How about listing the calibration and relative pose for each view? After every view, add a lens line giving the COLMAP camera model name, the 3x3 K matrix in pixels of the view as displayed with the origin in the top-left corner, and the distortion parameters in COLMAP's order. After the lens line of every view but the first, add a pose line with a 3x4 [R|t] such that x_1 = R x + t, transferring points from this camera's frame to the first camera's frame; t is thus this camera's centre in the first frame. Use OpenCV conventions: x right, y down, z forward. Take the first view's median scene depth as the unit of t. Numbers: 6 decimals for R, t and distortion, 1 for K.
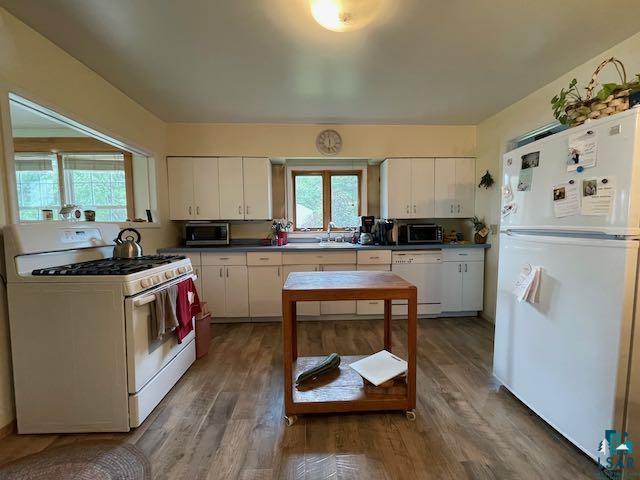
lens RADIAL K [[253.8, 0, 320.0], [0, 253.8, 240.0], [0, 0, 1]] dist [-0.008355, -0.000172]
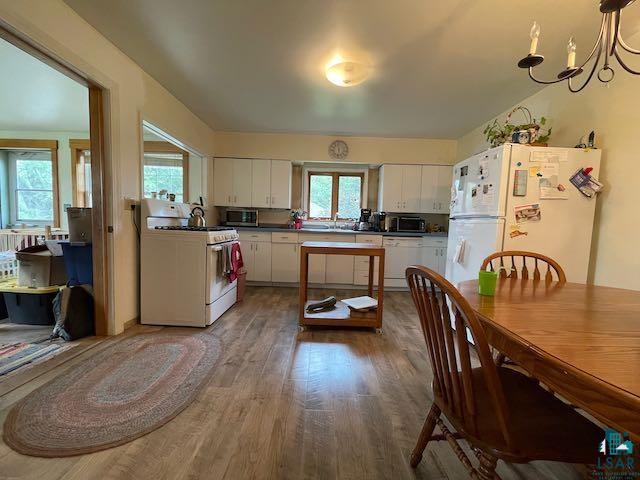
lens RADIAL K [[253.8, 0, 320.0], [0, 253.8, 240.0], [0, 0, 1]] dist [-0.008355, -0.000172]
pose [[0.998062, 0.045346, -0.042615, 0.019550], [-0.045251, 0.998971, 0.003193, 0.072133], [0.042715, -0.001258, 0.999086, -0.300295]]
